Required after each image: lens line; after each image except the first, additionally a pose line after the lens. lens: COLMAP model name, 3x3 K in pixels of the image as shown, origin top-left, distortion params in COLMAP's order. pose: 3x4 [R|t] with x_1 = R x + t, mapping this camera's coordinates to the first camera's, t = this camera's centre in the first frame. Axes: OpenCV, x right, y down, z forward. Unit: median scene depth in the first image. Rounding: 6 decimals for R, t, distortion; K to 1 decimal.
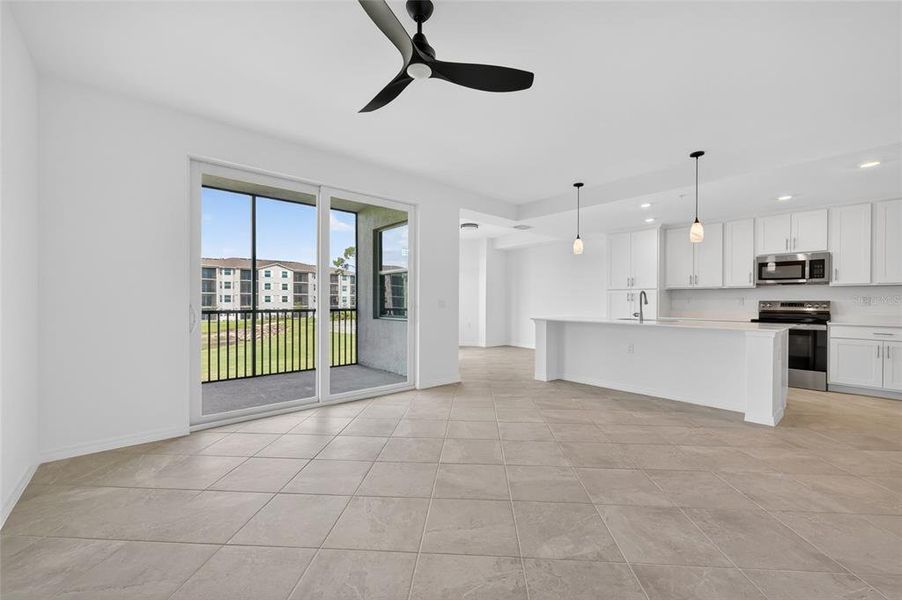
lens RADIAL K [[365.4, 0, 448.6], [0, 365.4, 302.7], [0, 0, 1]] dist [0.002406, 0.000062]
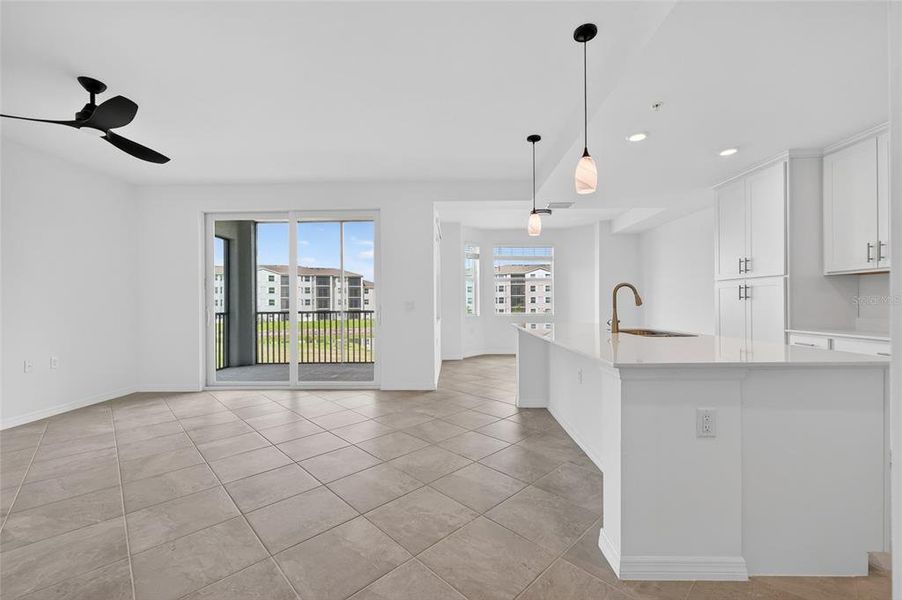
lens RADIAL K [[365.4, 0, 451.3], [0, 365.4, 302.2], [0, 0, 1]] dist [0.002406, 0.000062]
pose [[0.738224, -0.009578, -0.674488, 0.747091], [0.008048, 0.999953, -0.005391, -0.001171], [0.674508, -0.001448, 0.738267, 0.380703]]
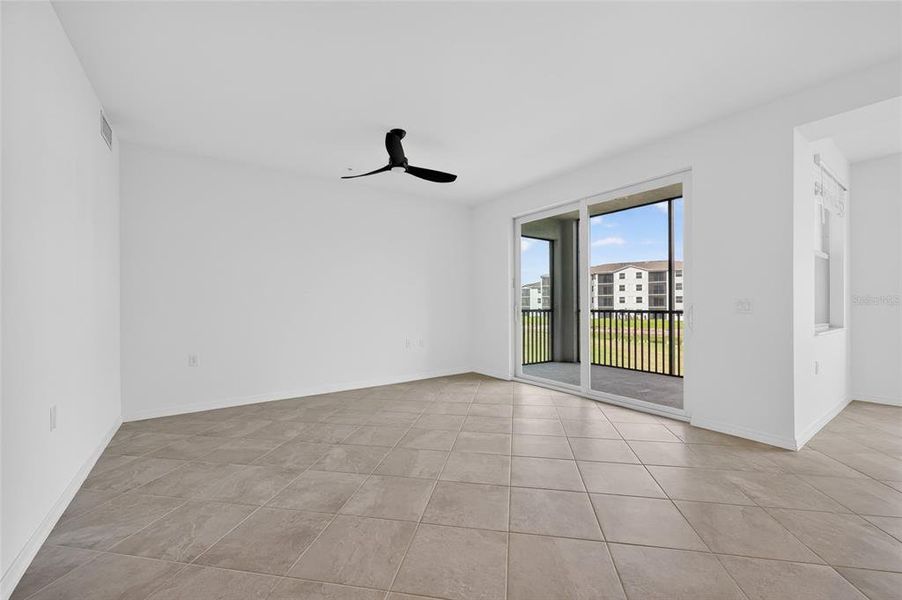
lens RADIAL K [[365.4, 0, 450.2], [0, 365.4, 300.1], [0, 0, 1]] dist [0.002406, 0.000062]
pose [[-0.113051, -0.009181, -0.993547, 0.679277], [0.001412, 0.999955, -0.009401, -0.001049], [0.993588, -0.002465, -0.113033, 0.611590]]
